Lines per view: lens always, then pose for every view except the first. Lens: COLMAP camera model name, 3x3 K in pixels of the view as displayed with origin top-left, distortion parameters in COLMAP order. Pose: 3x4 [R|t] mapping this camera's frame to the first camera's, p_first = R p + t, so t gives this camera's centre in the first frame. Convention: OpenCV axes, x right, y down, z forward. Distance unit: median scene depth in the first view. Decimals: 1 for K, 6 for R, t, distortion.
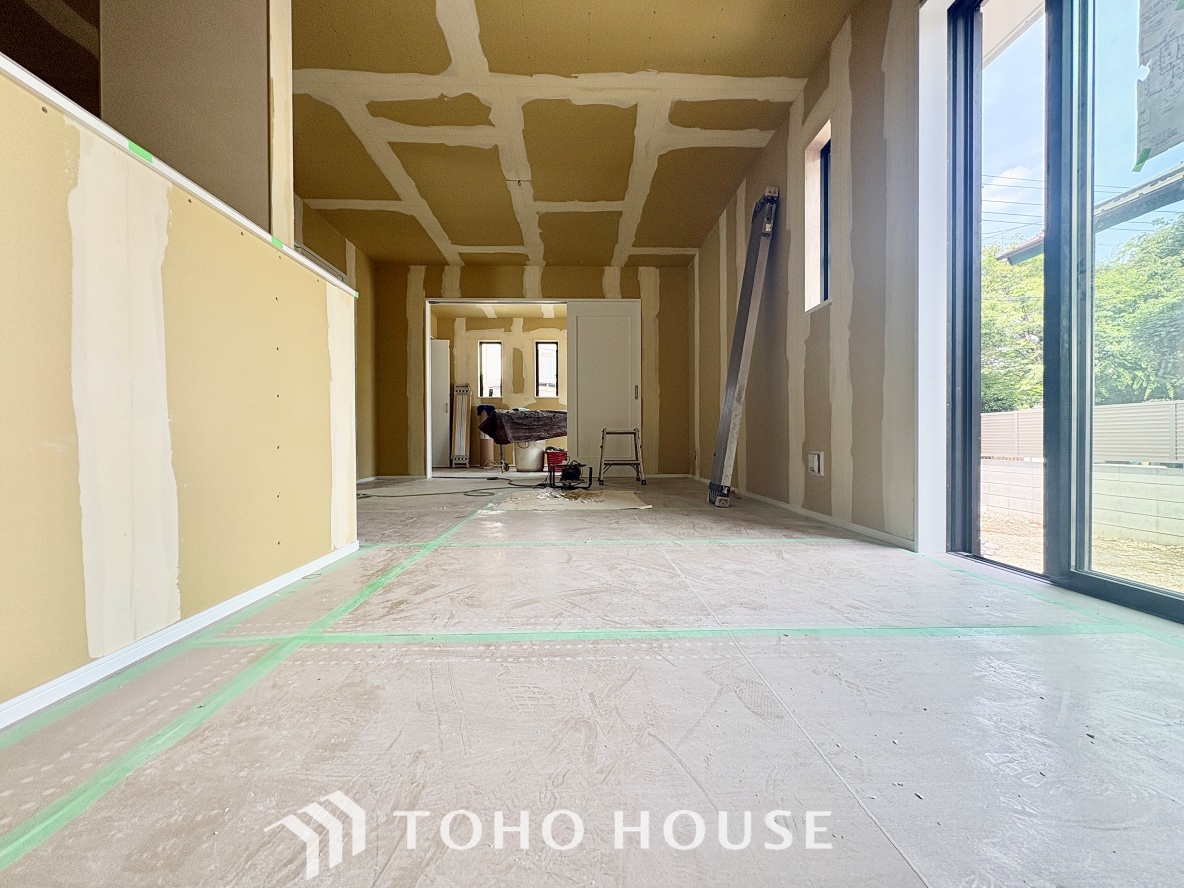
lens RADIAL K [[471.9, 0, 589.7], [0, 471.9, 444.0], [0, 0, 1]] dist [0.000978, 0.000292]
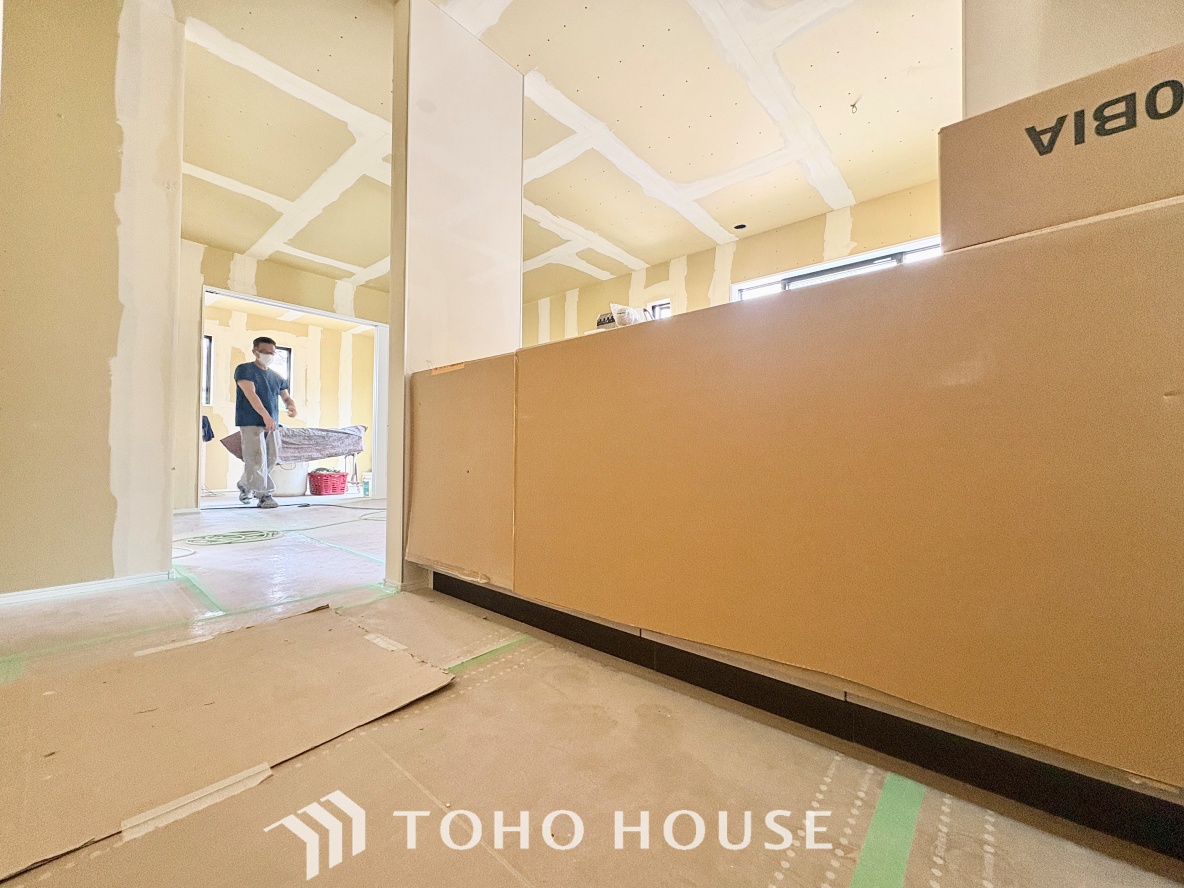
lens RADIAL K [[471.9, 0, 590.3], [0, 471.9, 445.0], [0, 0, 1]] dist [0.000978, 0.000292]
pose [[0.671219, 0.019949, 0.740991, -0.854492], [-0.001620, 0.999675, -0.025446, -0.033298], [-0.741257, 0.015879, 0.671033, -0.029953]]
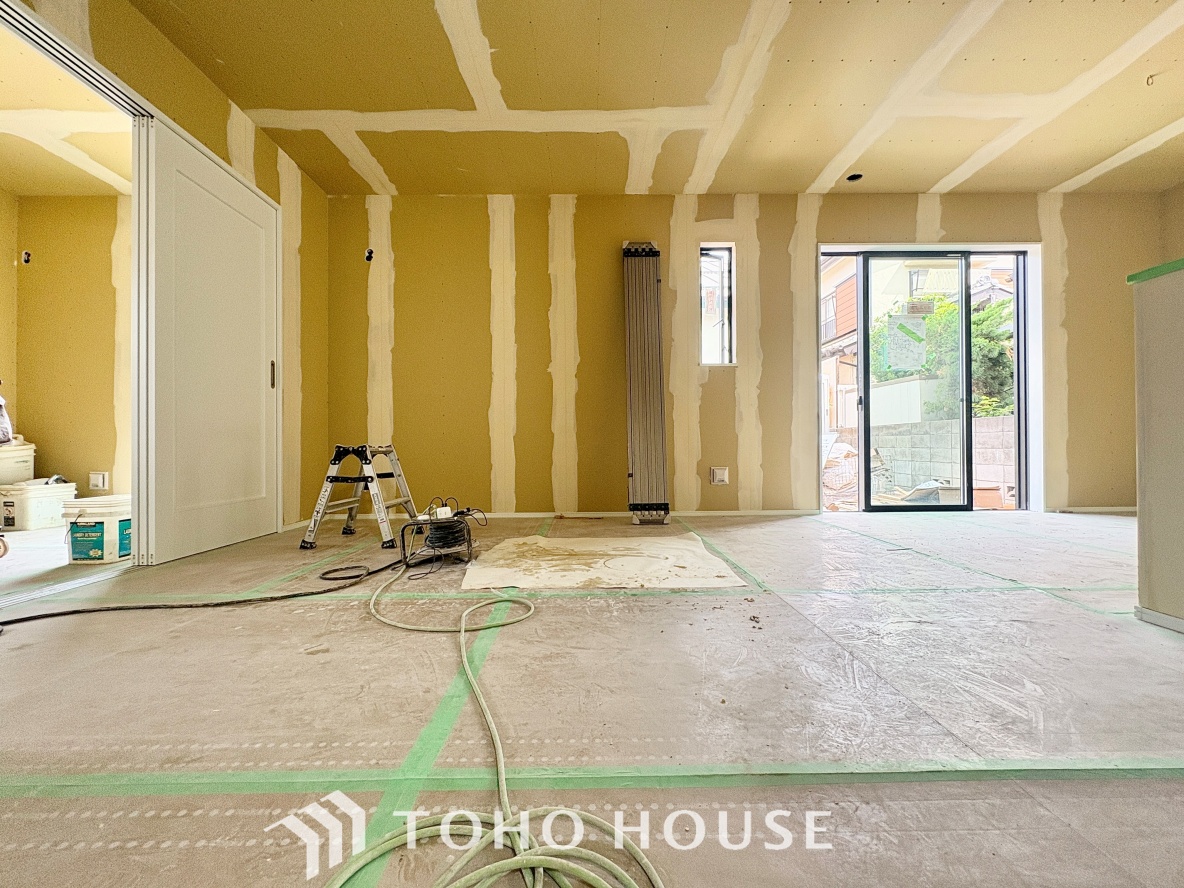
lens RADIAL K [[471.9, 0, 585.1], [0, 471.9, 442.4], [0, 0, 1]] dist [0.000978, 0.000292]
pose [[0.020962, 0.012299, 0.999705, -0.750110], [0.015211, 0.999805, -0.012619, -0.036361], [-0.999665, 0.015471, 0.020771, 1.113469]]
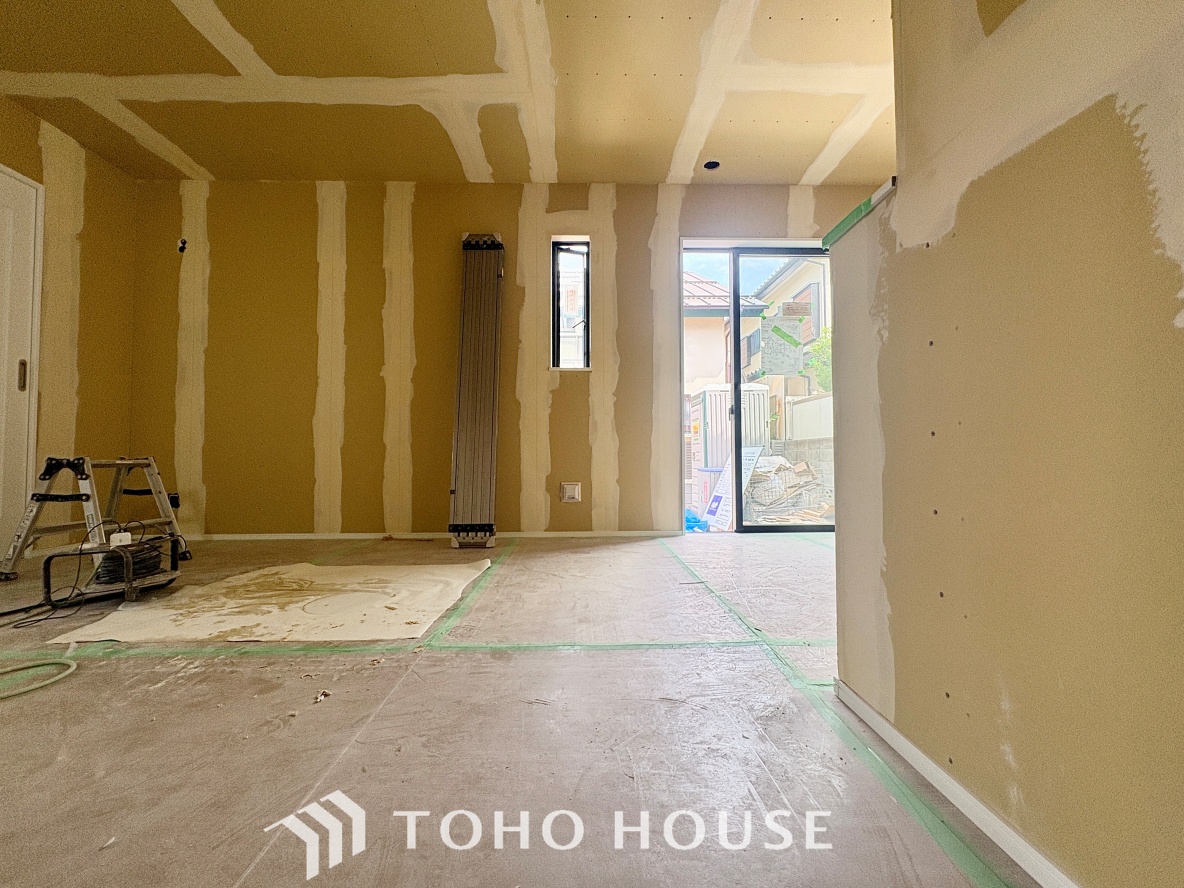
lens RADIAL K [[471.9, 0, 584.6], [0, 471.9, 442.7], [0, 0, 1]] dist [0.000978, 0.000292]
pose [[0.008252, 0.037471, 0.999264, -0.630517], [0.012159, 0.999220, -0.037570, -0.033871], [-0.999892, 0.012460, 0.007790, 0.775771]]
